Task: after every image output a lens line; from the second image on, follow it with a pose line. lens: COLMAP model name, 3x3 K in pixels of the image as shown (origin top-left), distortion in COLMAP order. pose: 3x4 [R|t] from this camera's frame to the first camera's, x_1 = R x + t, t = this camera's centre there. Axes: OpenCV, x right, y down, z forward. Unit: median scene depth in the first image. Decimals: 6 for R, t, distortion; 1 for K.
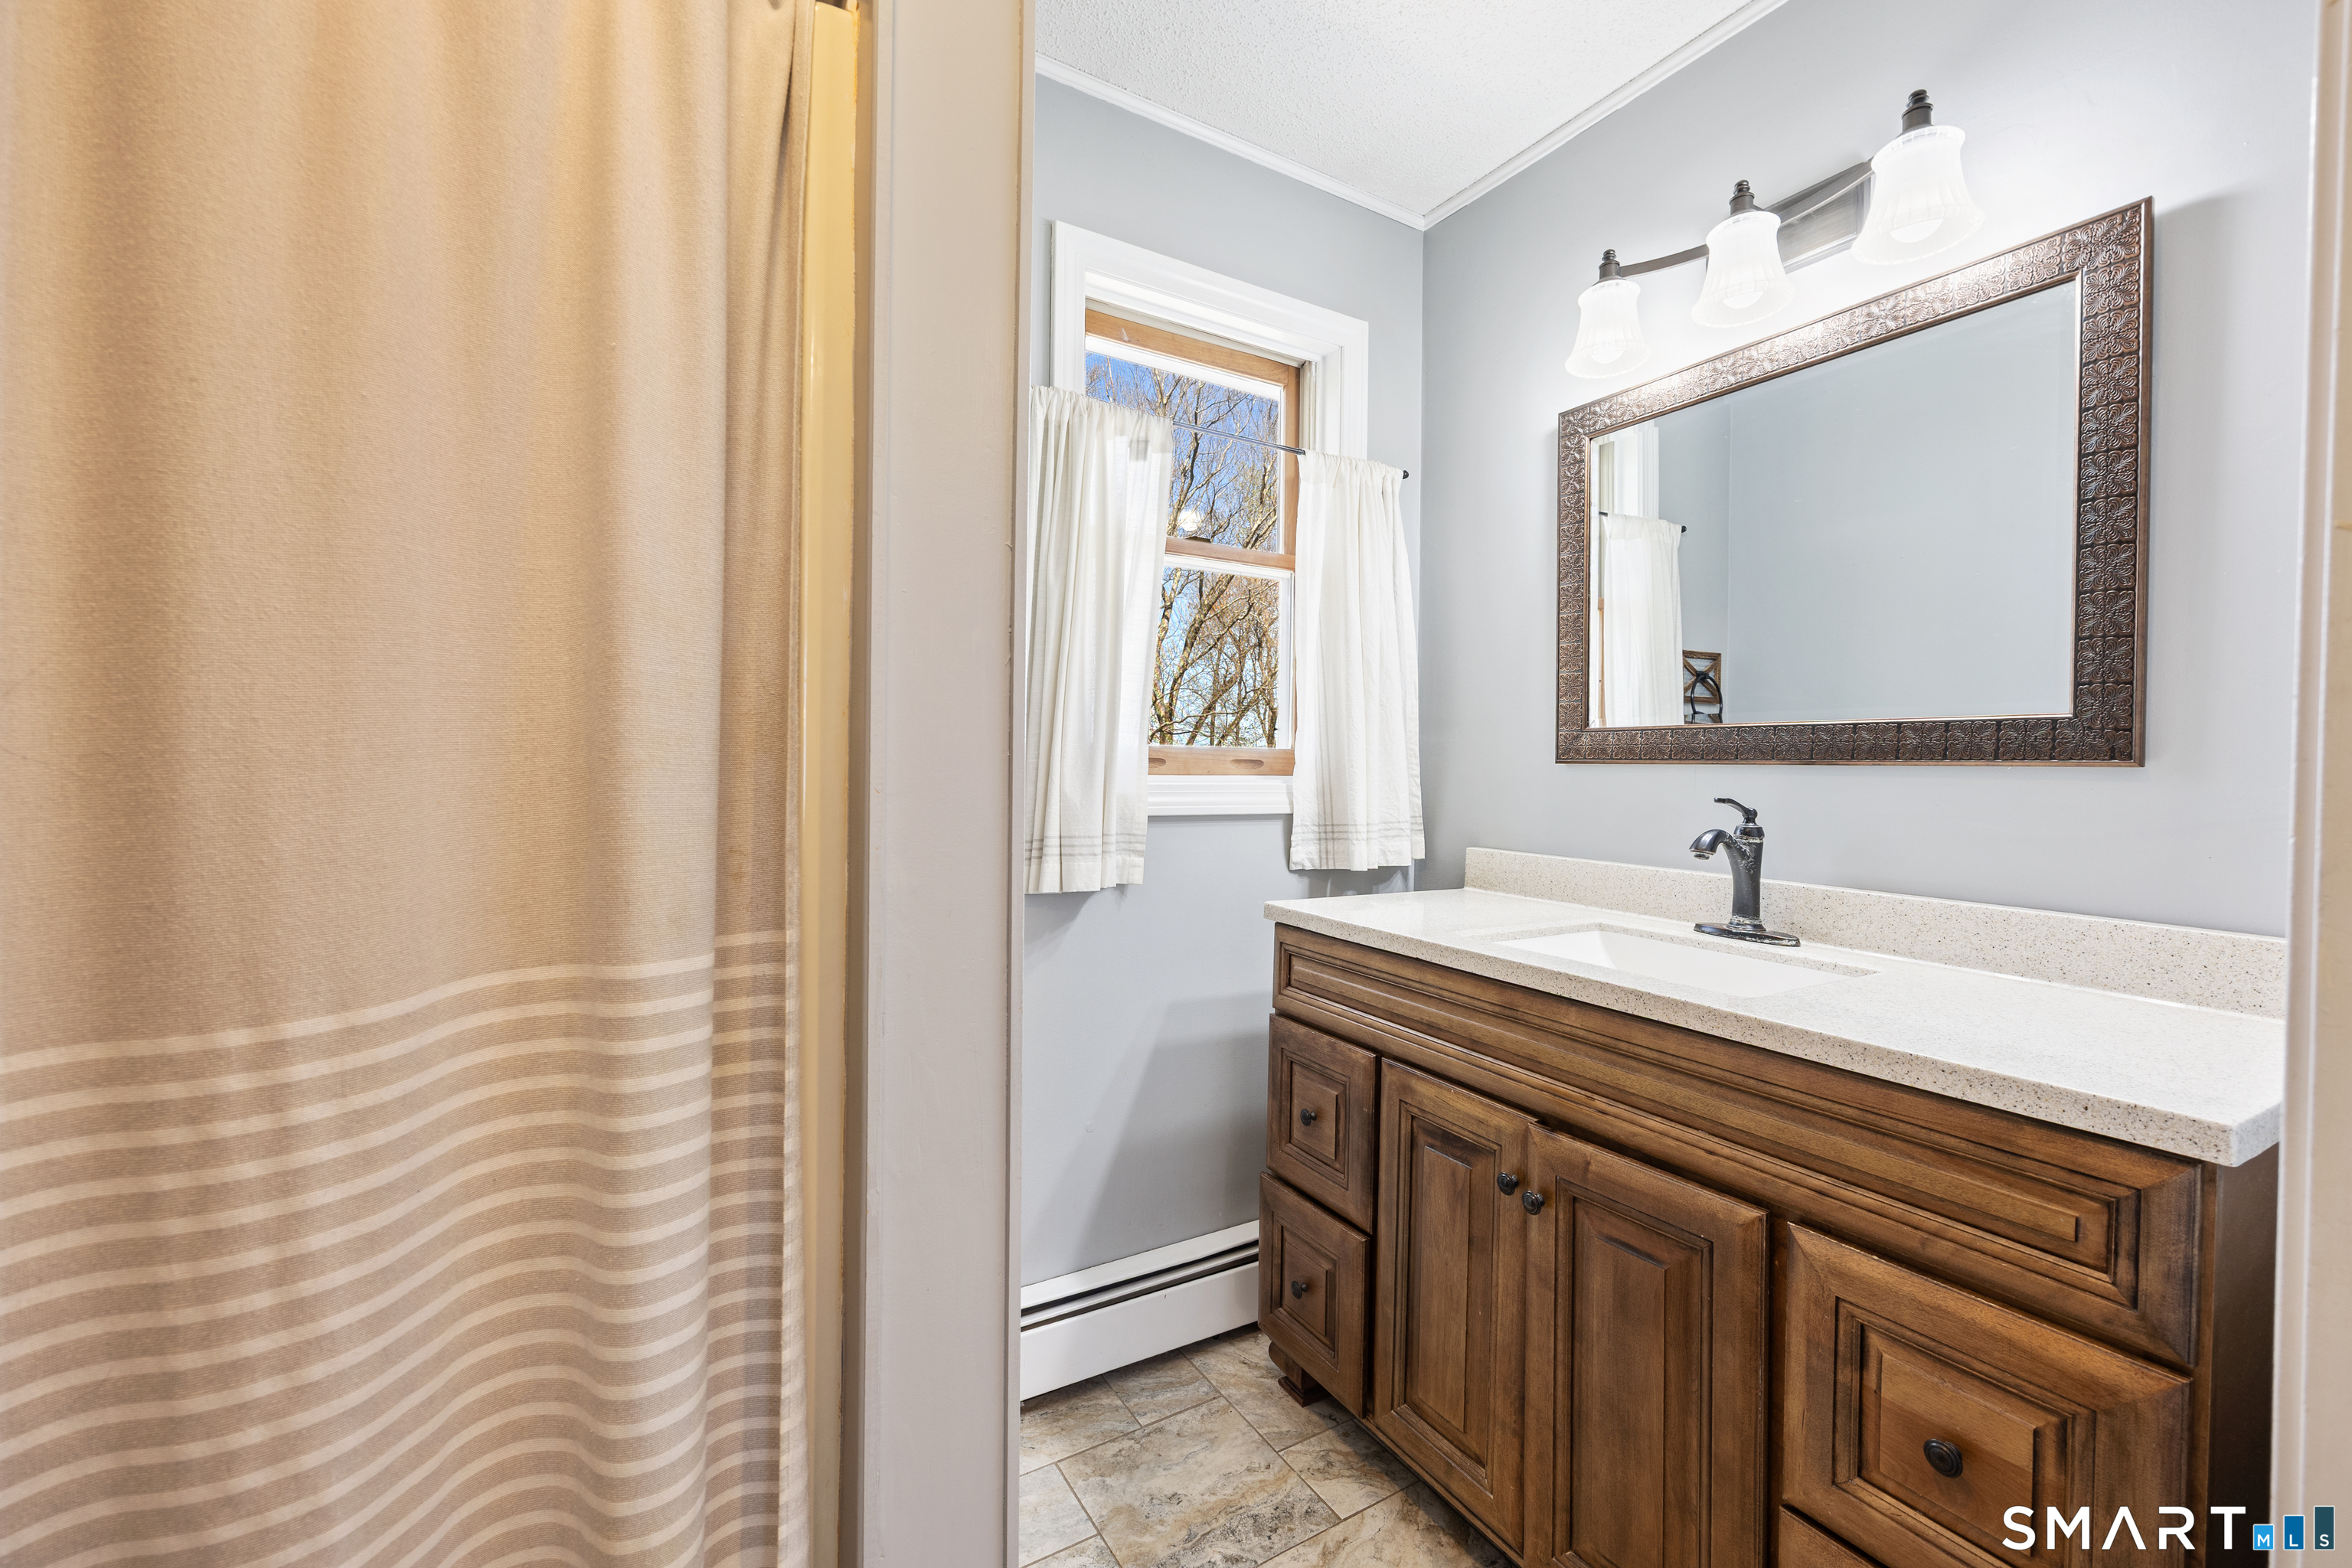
lens RADIAL K [[953.0, 0, 1176.0], [0, 953.0, 784.0], [0, 0, 1]] dist [0.001917, 0.000347]
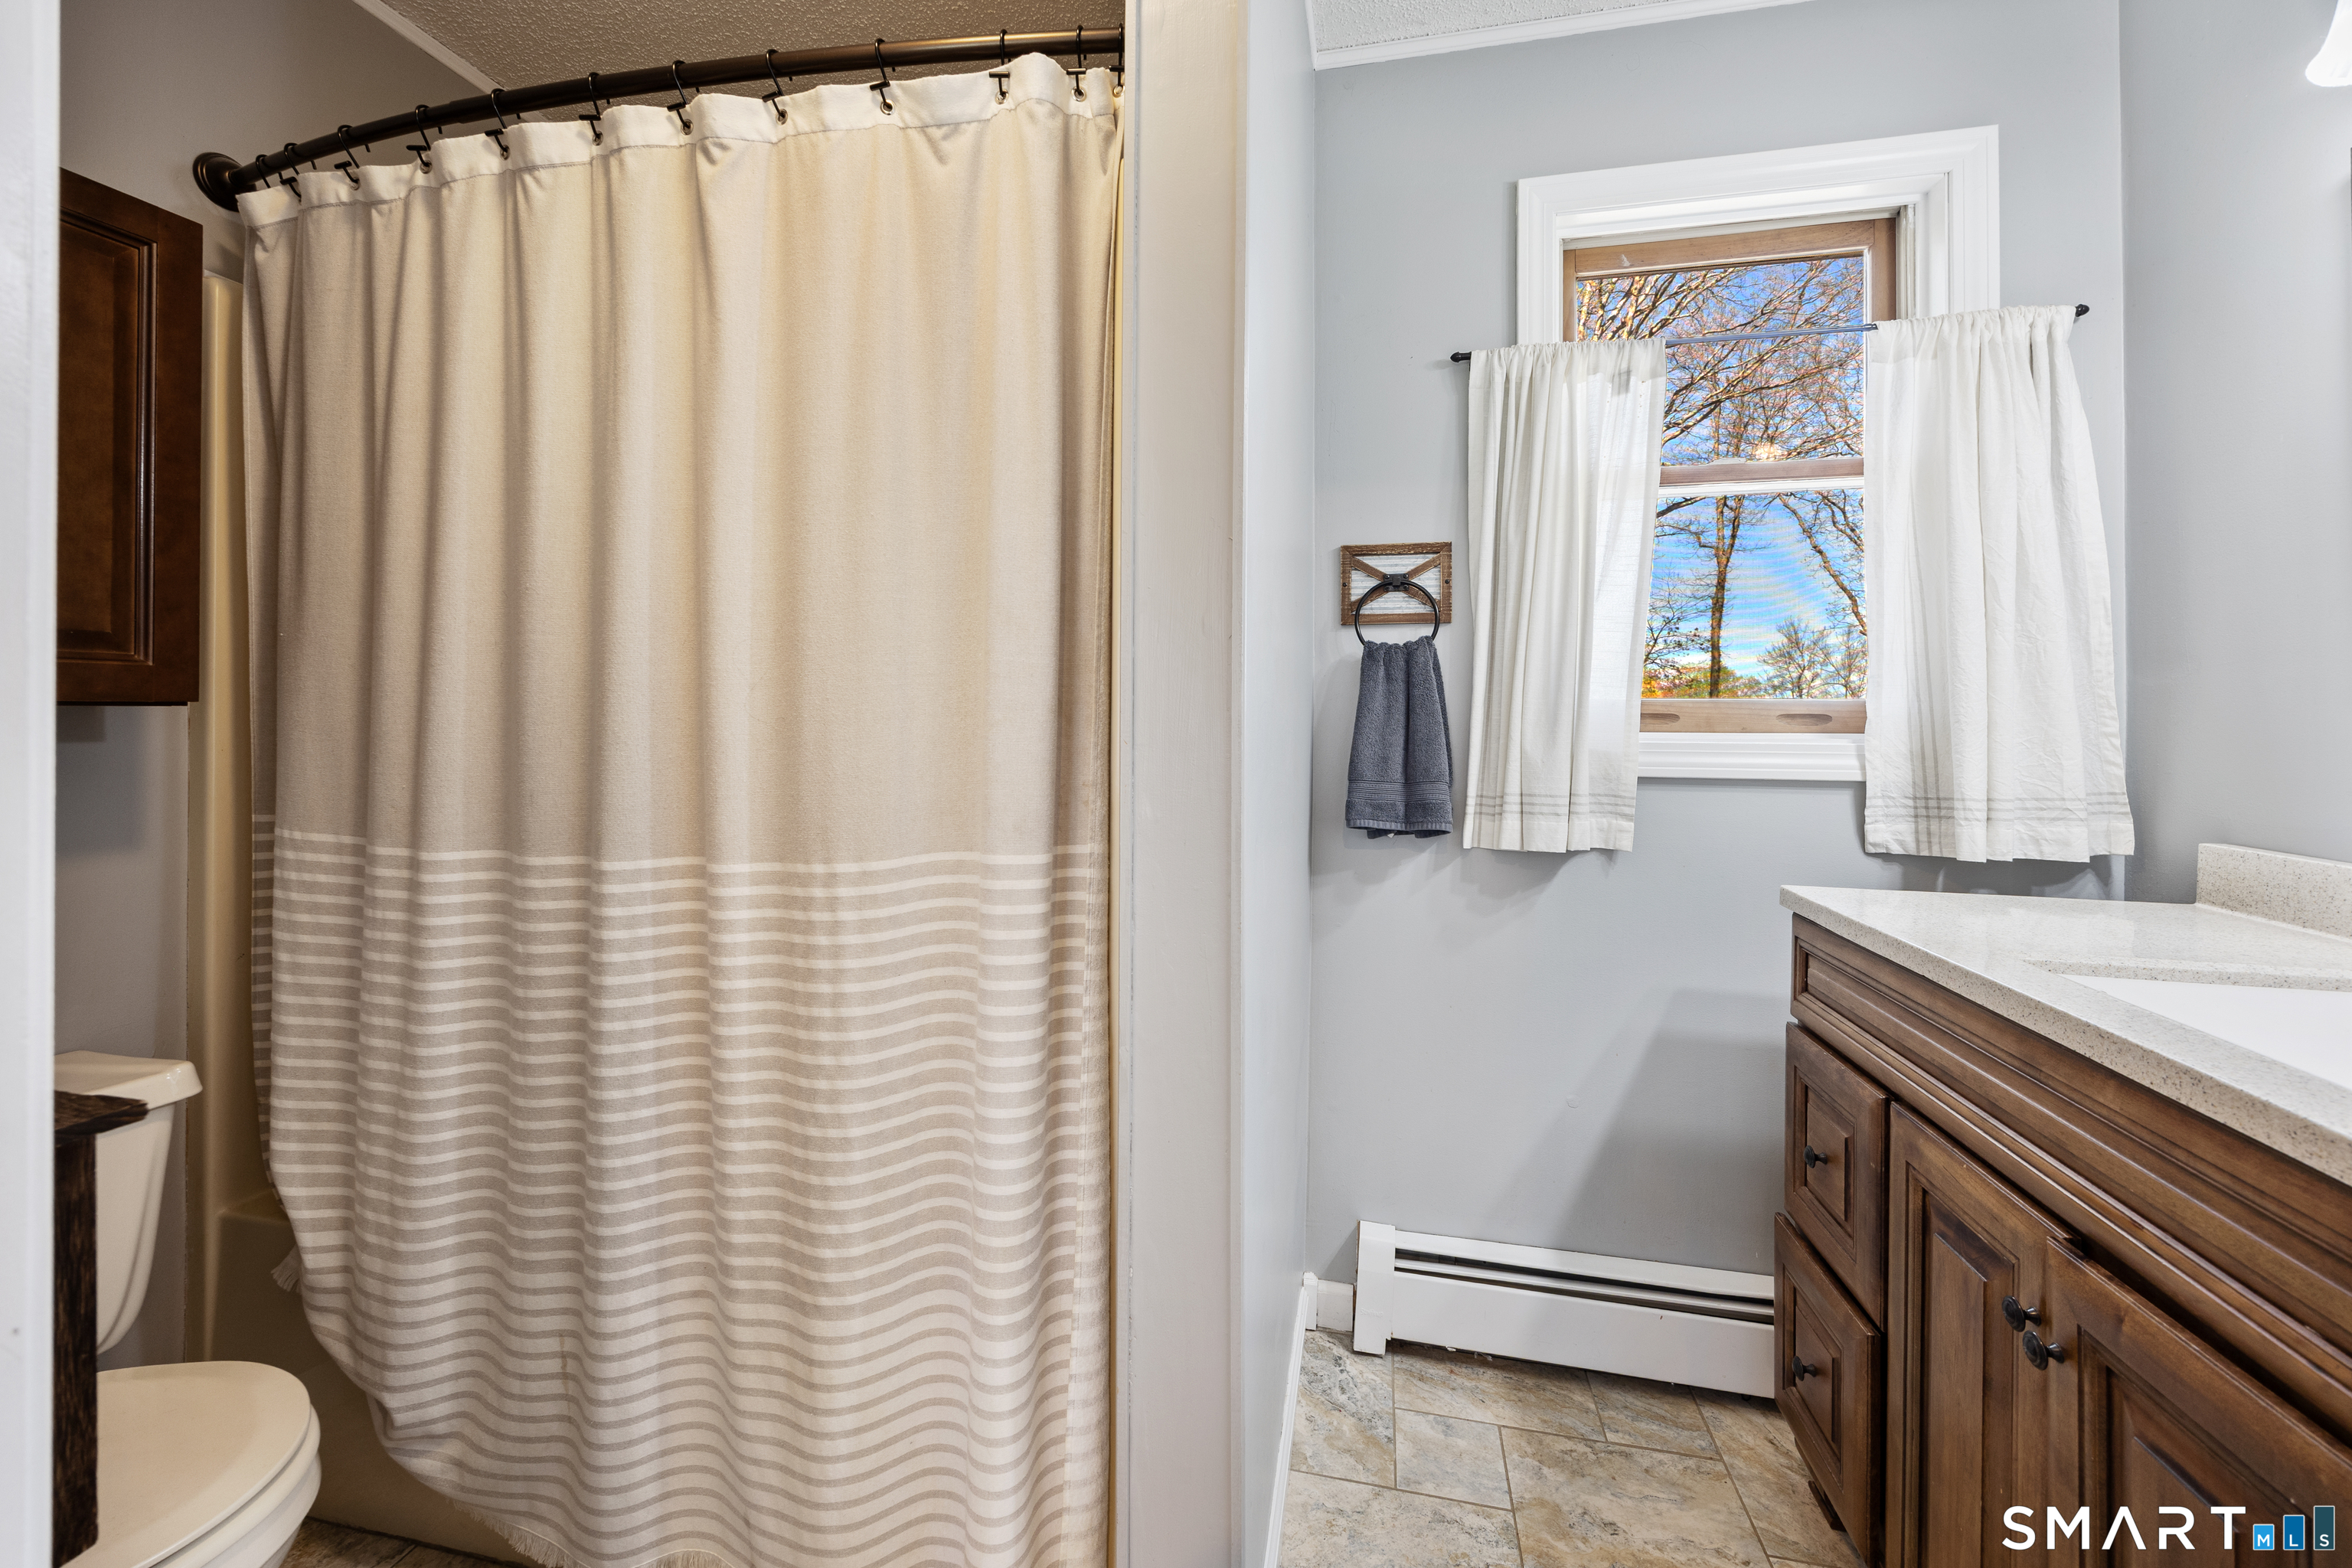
lens RADIAL K [[922.0, 0, 1168.4], [0, 922.0, 722.3], [0, 0, 1]] dist [0.000232, 0.000139]
pose [[0.728050, -0.004367, -0.685510, 0.264908], [-0.009907, 0.999808, -0.016891, 0.000557], [0.685452, 0.019089, 0.727868, 0.050210]]
